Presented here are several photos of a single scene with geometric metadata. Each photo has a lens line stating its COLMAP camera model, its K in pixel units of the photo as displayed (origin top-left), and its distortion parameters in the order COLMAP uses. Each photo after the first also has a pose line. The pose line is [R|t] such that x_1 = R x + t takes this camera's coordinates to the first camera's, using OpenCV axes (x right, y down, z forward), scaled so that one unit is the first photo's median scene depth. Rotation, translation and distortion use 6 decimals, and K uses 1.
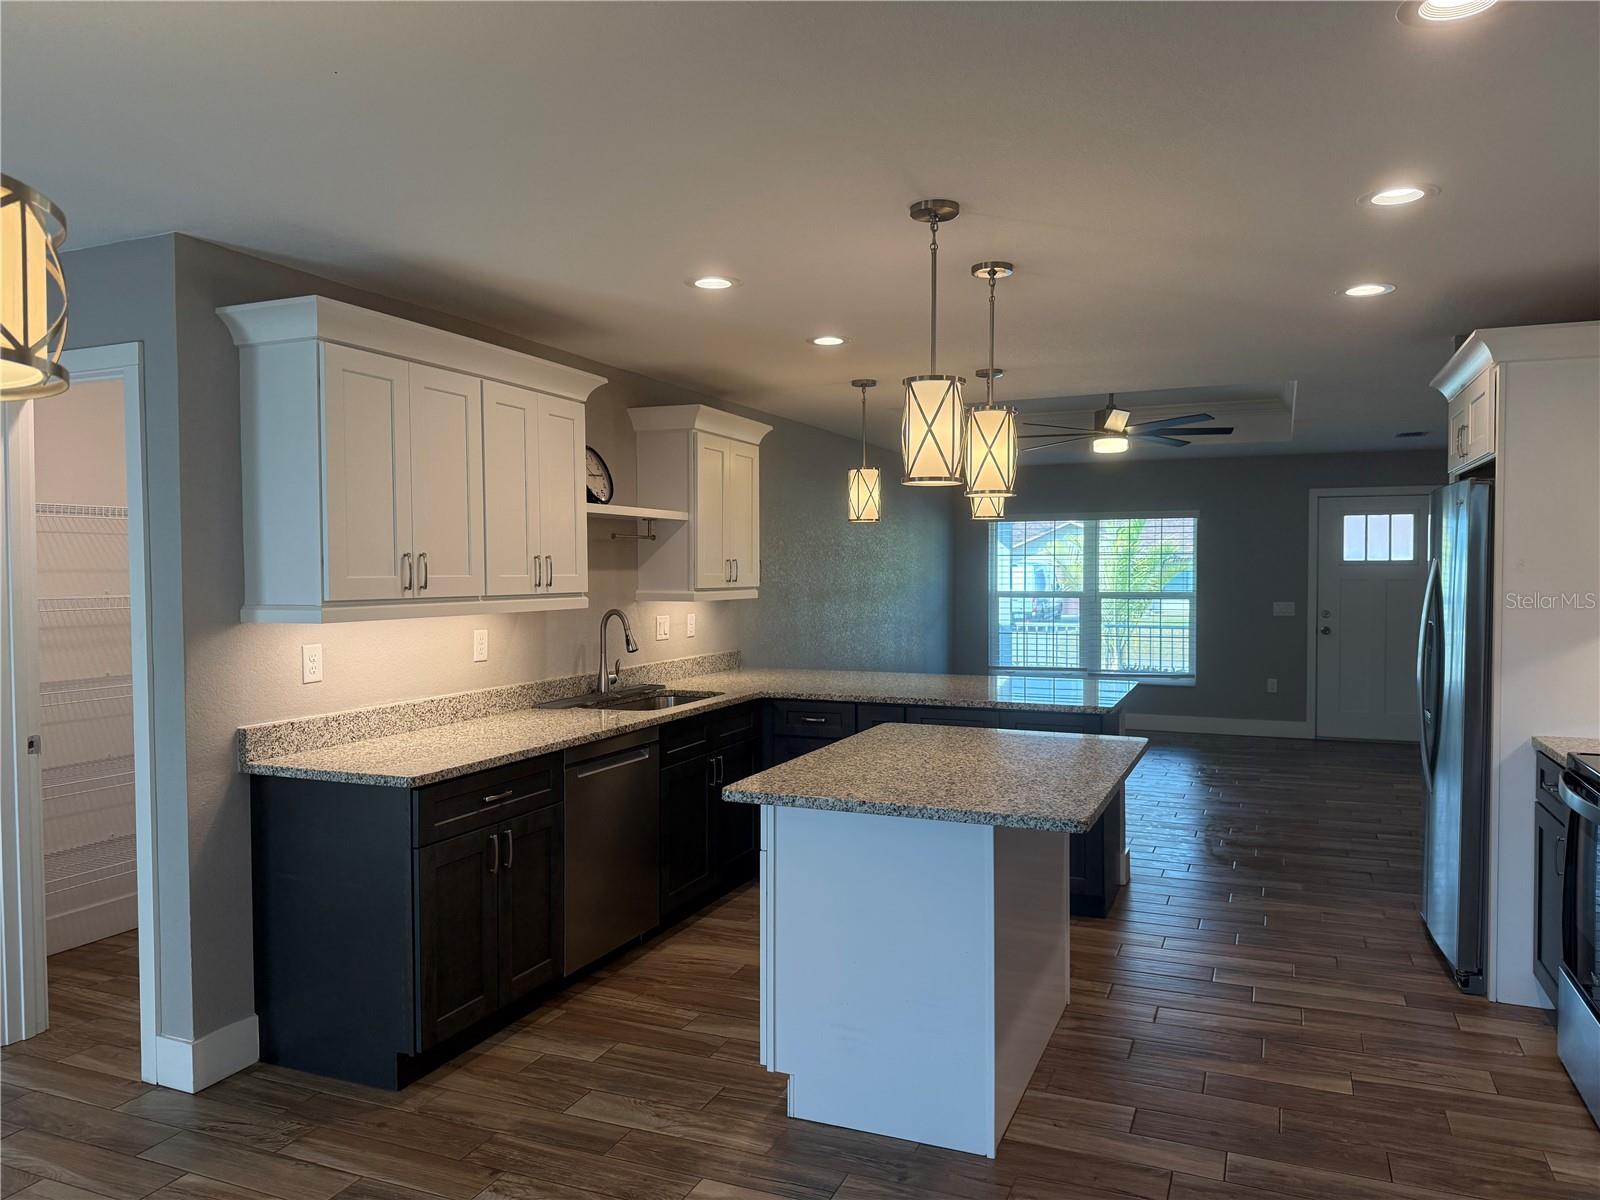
lens RADIAL K [[1123.2, 0, 817.0], [0, 1123.2, 603.2], [0, 0, 1]] dist [0.130506, -0.190158]
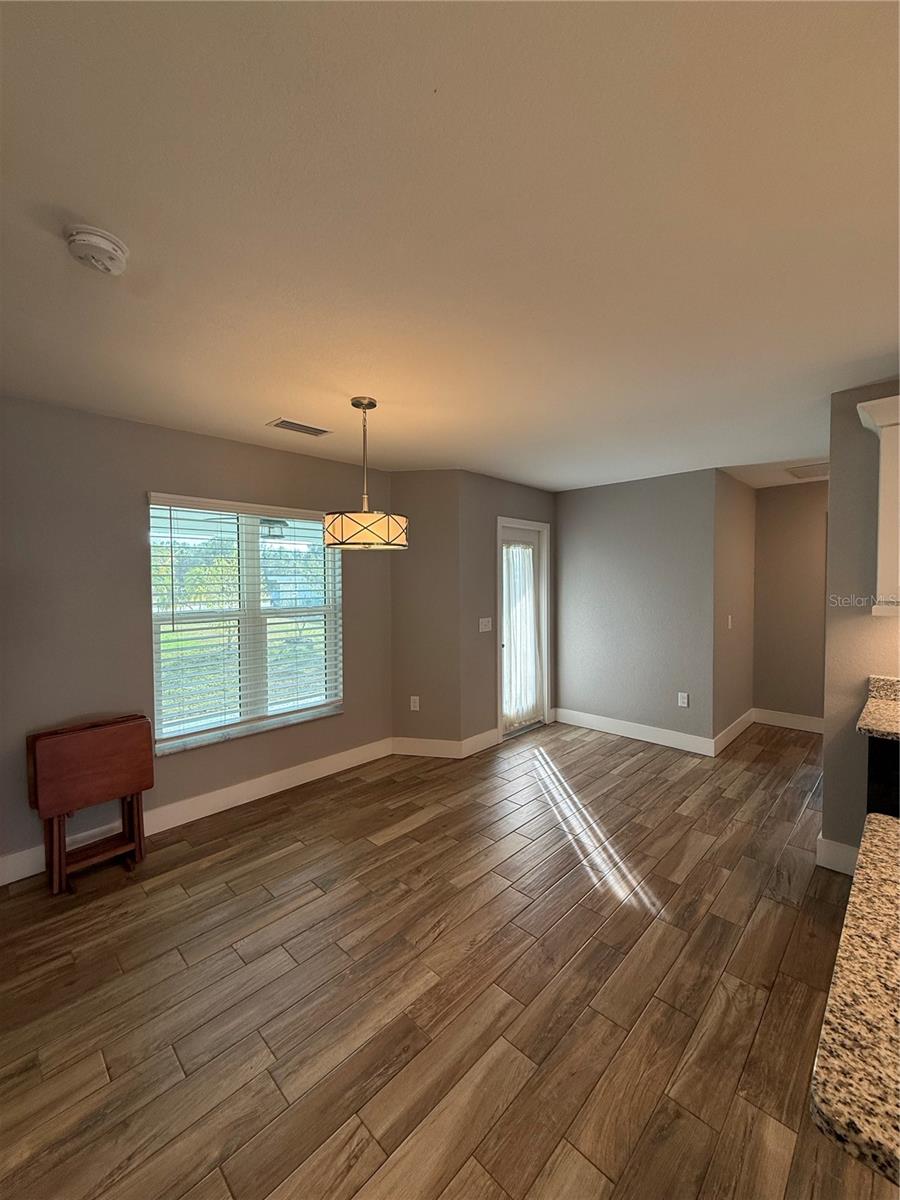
lens RADIAL K [[486.3, 0, 452.9], [0, 486.3, 602.4], [0, 0, 1]] dist [0.001910, 0.000077]
pose [[-0.366111, 0.050196, -0.929216, 0.269834], [-0.024049, 0.997700, 0.063370, -0.019523], [0.930260, 0.045547, -0.364062, 0.521909]]
